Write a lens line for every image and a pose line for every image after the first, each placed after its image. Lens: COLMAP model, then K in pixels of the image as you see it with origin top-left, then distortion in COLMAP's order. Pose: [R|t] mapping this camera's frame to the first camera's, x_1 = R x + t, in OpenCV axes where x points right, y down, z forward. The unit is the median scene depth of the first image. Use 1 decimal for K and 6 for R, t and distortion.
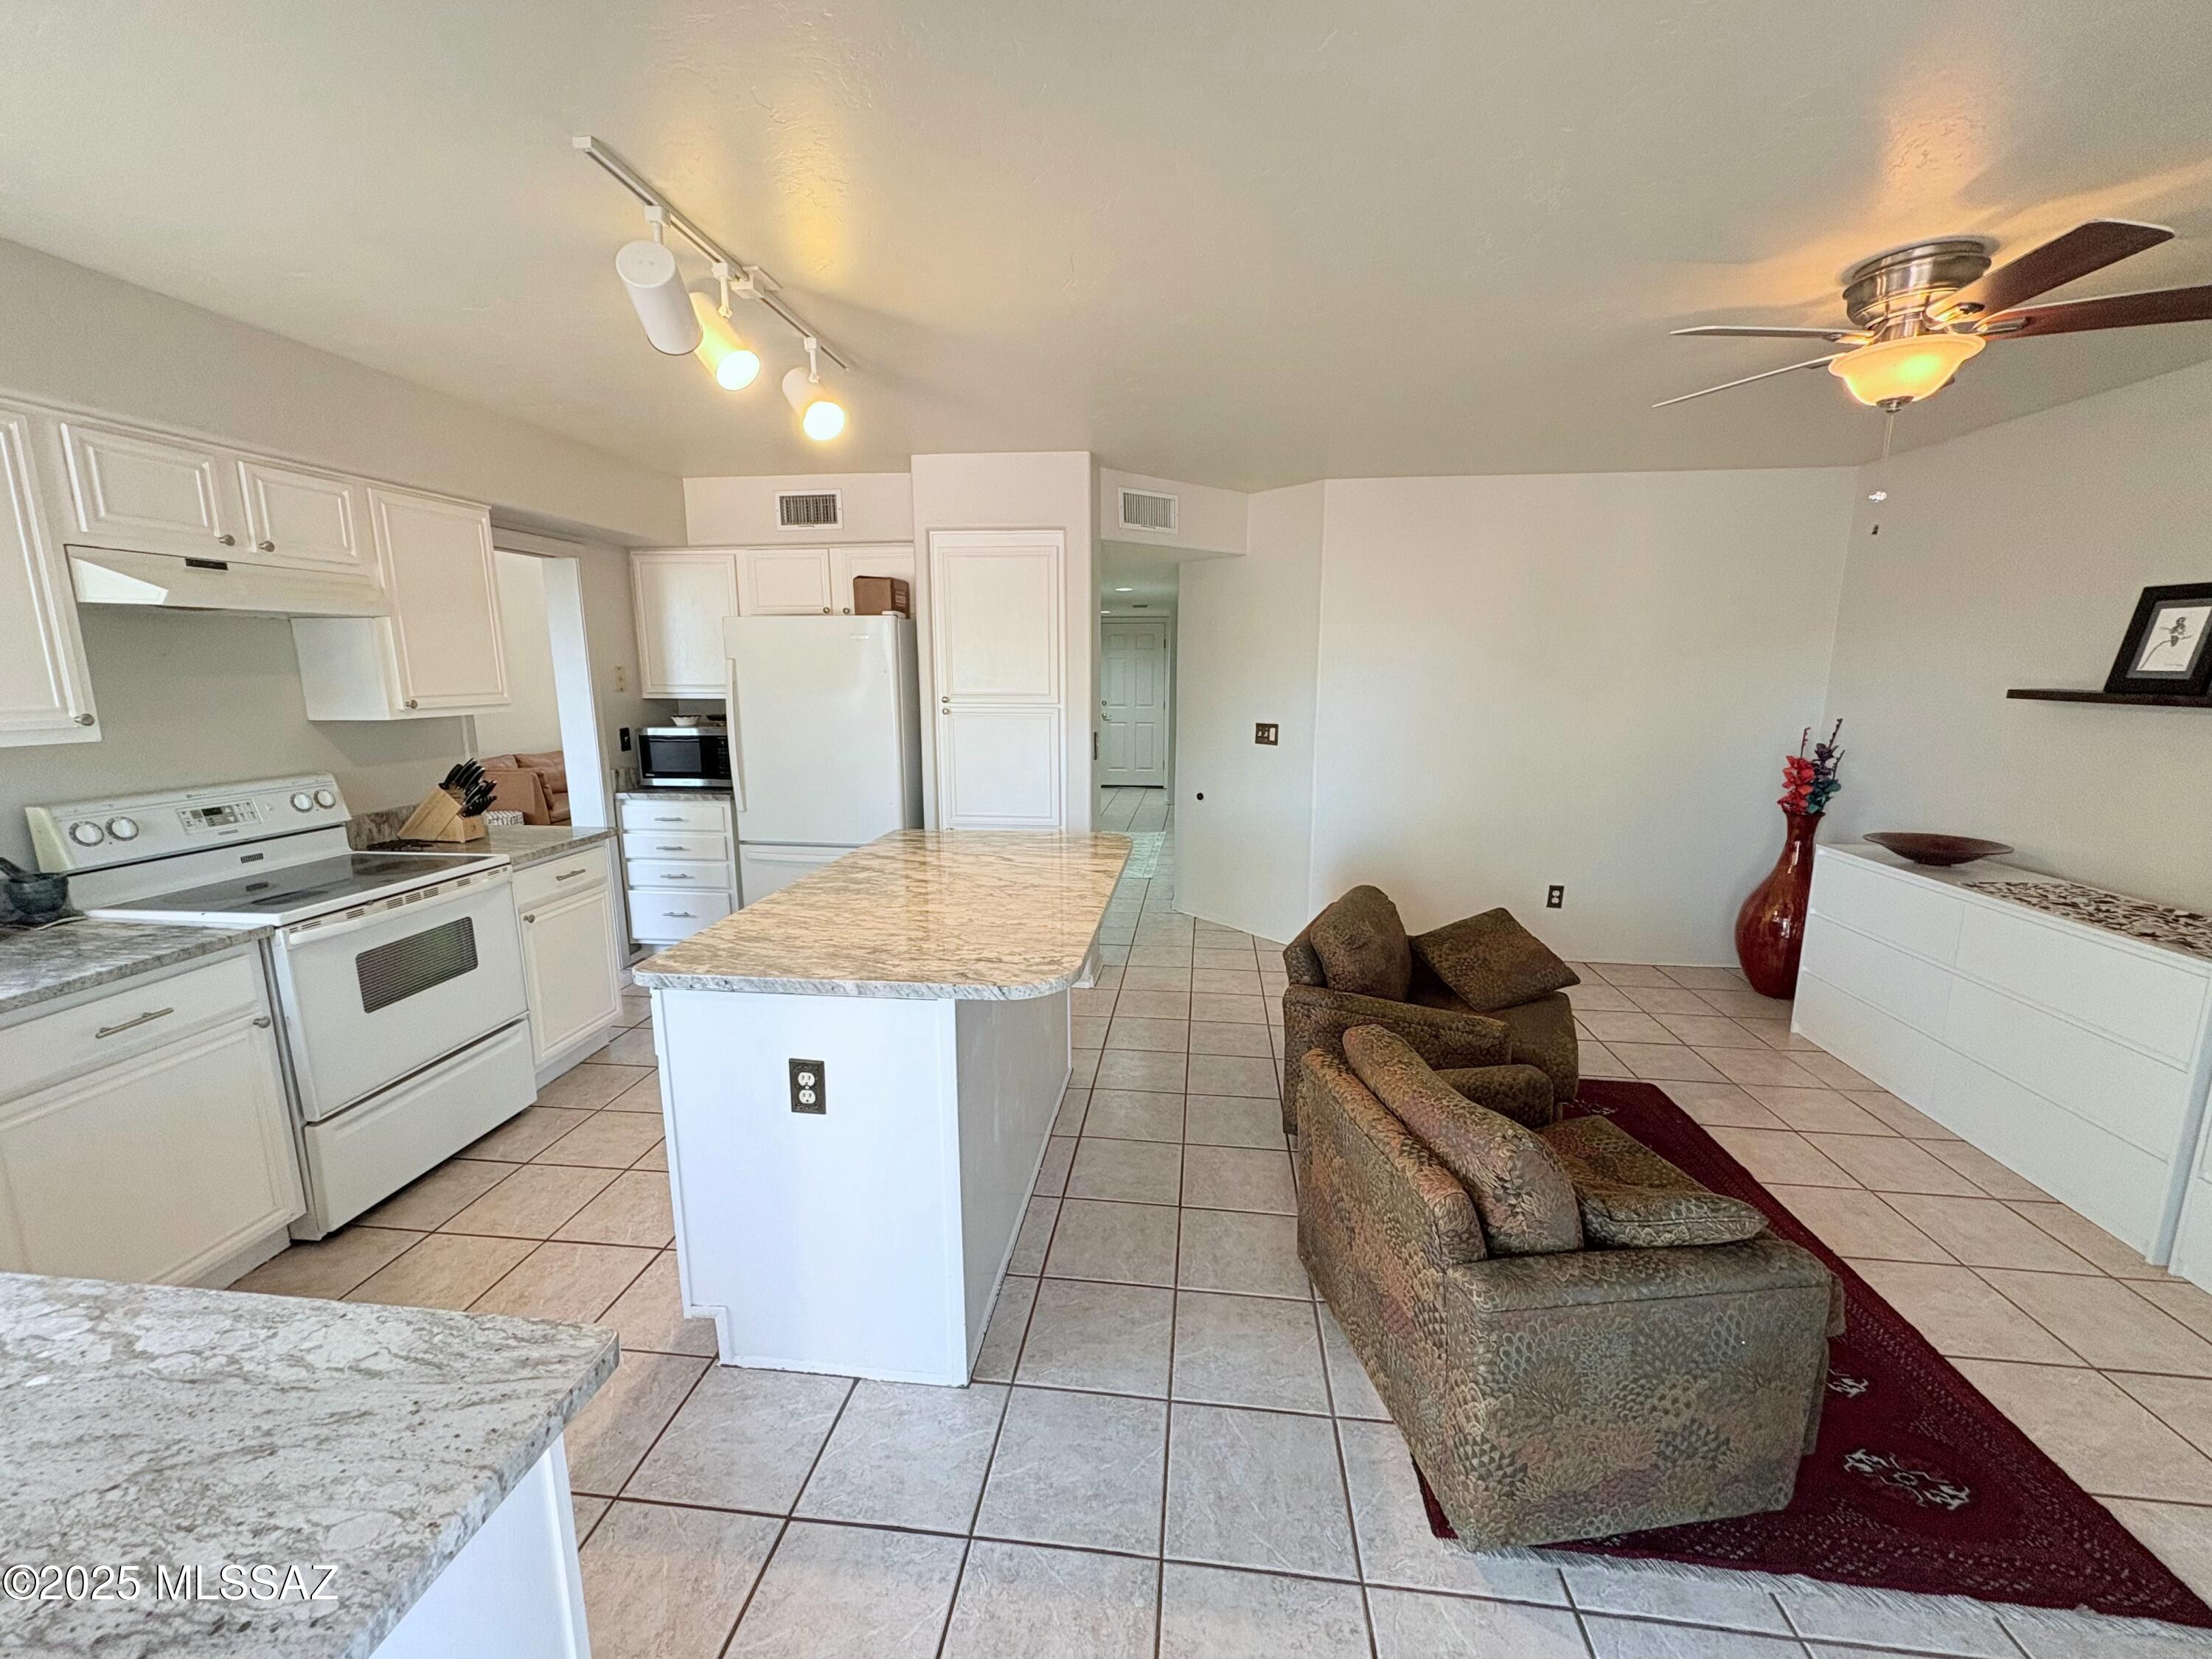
lens RADIAL K [[880.3, 0, 1101.4], [0, 880.3, 831.2], [0, 0, 1]] dist [0.003660, 0.000122]
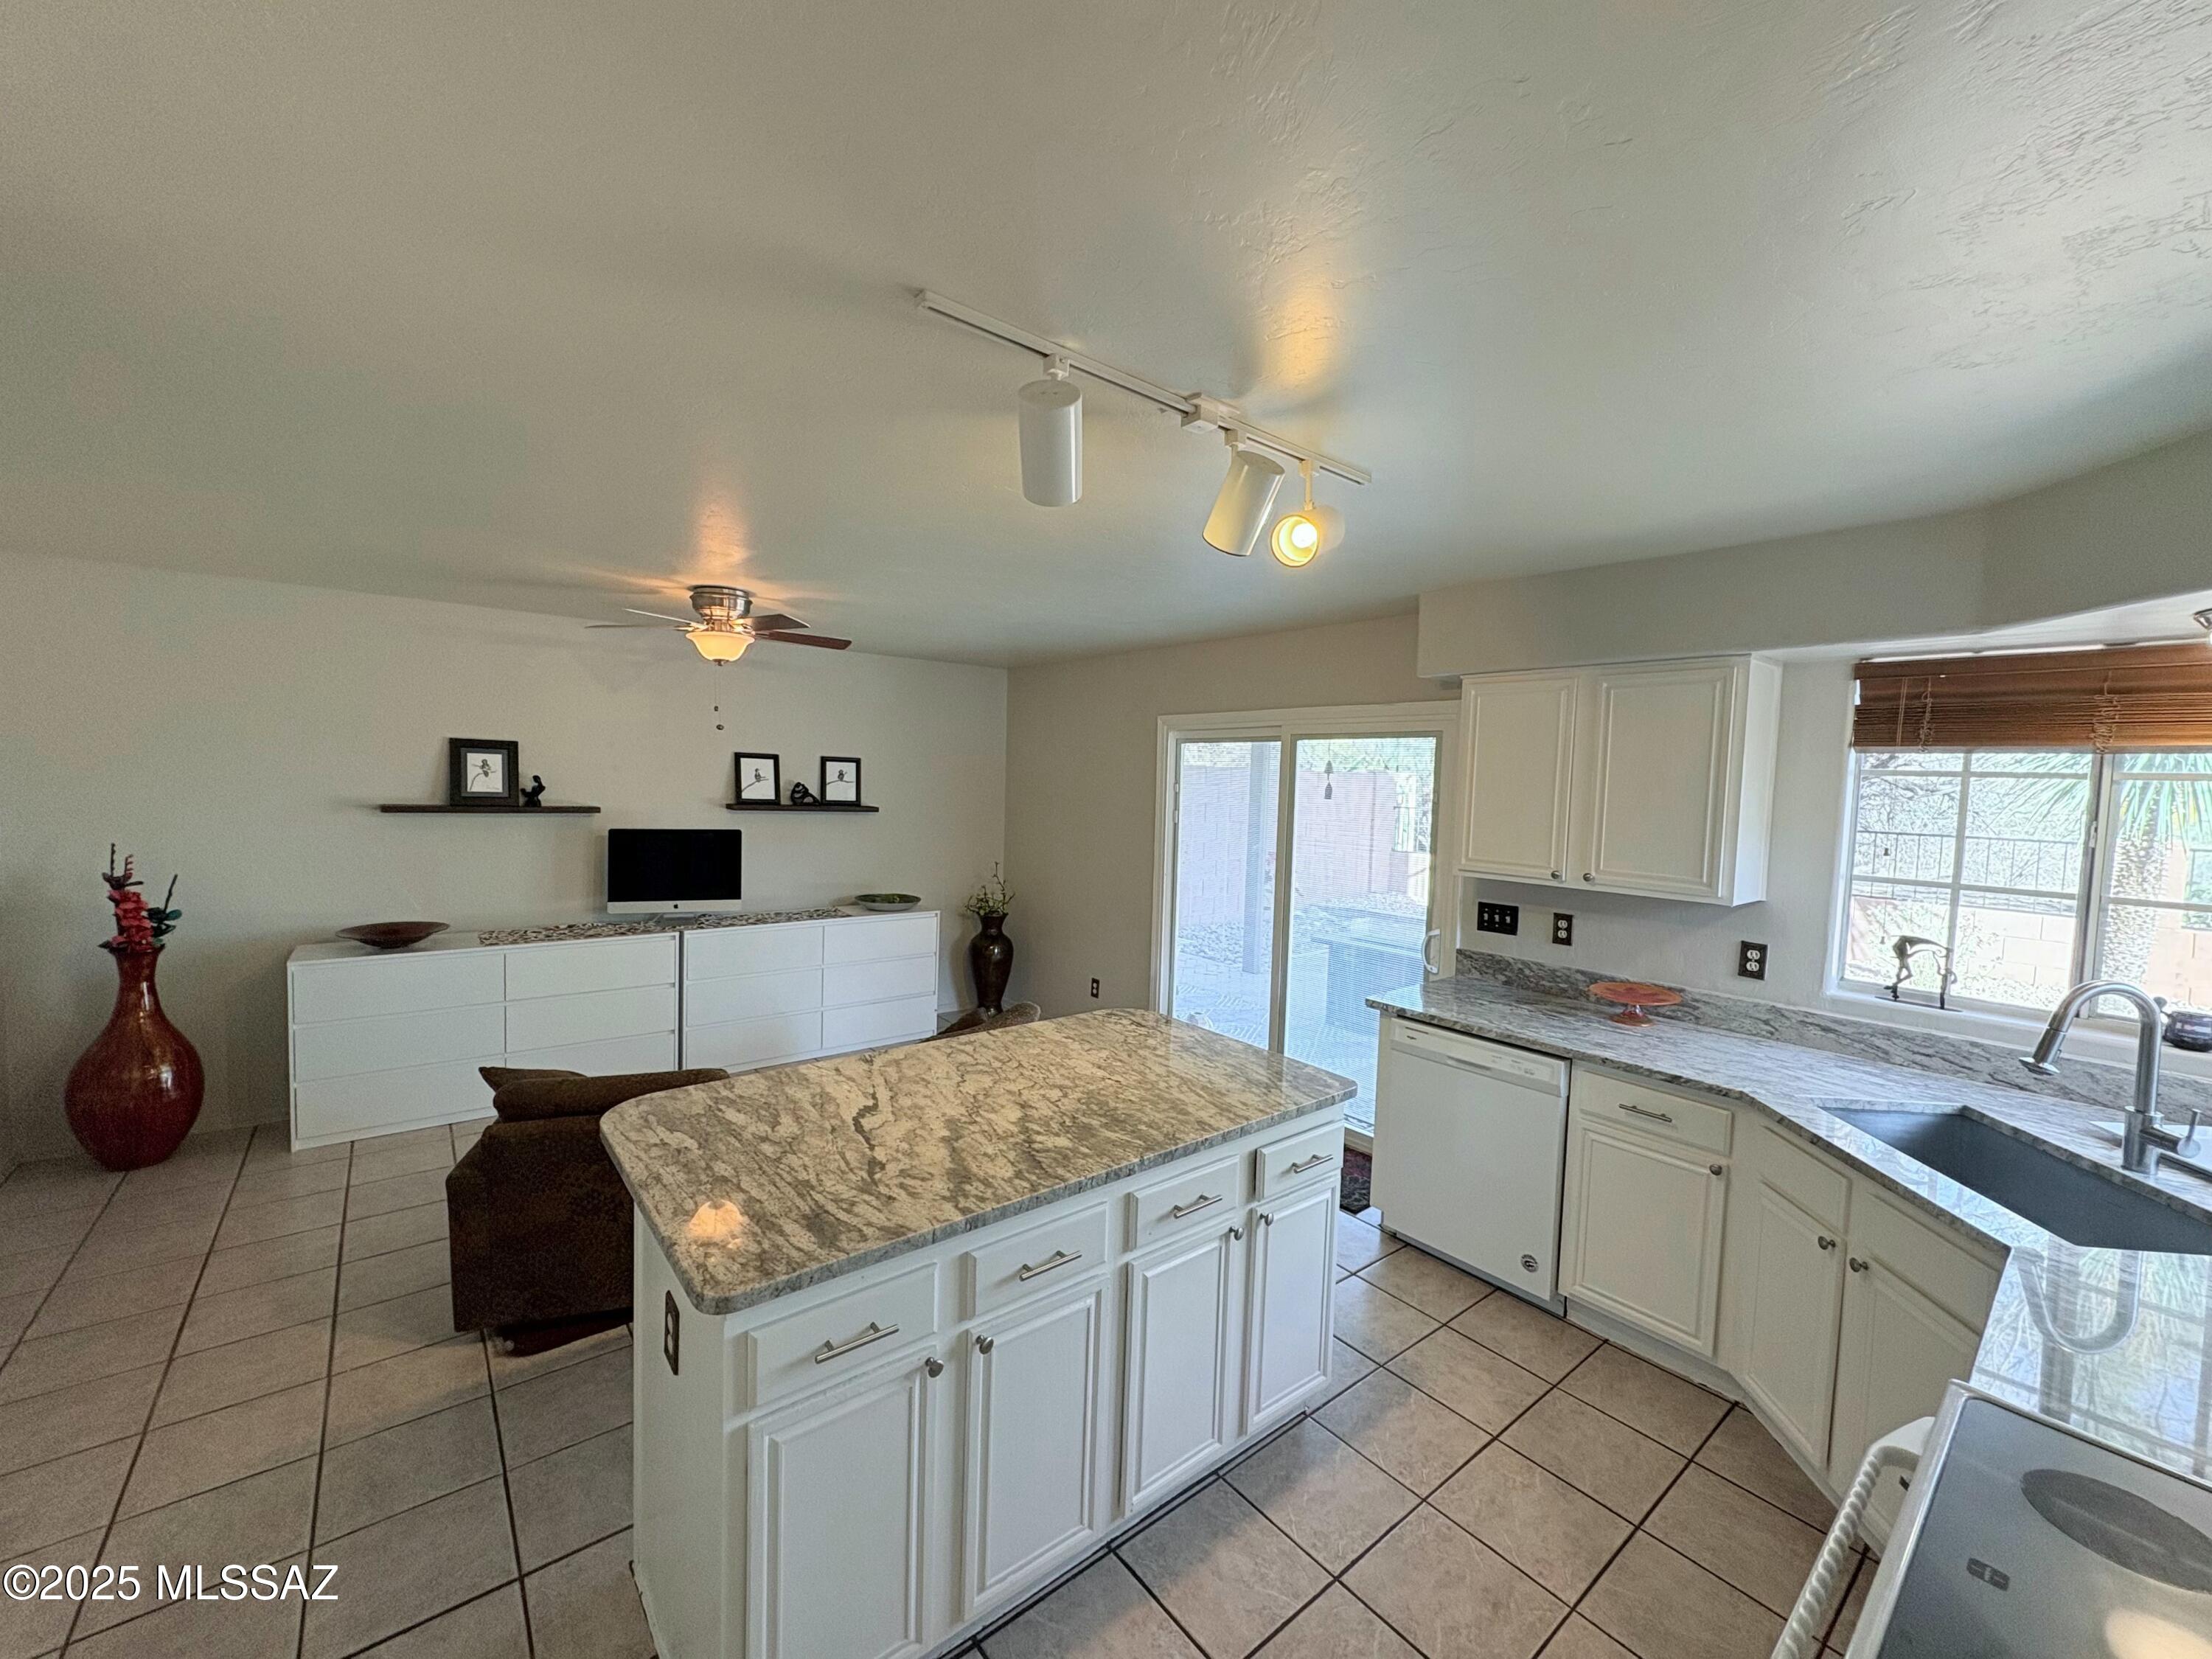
lens RADIAL K [[880.3, 0, 1105.9], [0, 880.3, 831.2], [0, 0, 1]] dist [0.003660, 0.000122]
pose [[-0.717595, -0.064527, 0.693465, -1.000810], [0.090482, 0.978622, 0.184692, -0.413766], [-0.690558, 0.195280, -0.696416, 1.830203]]
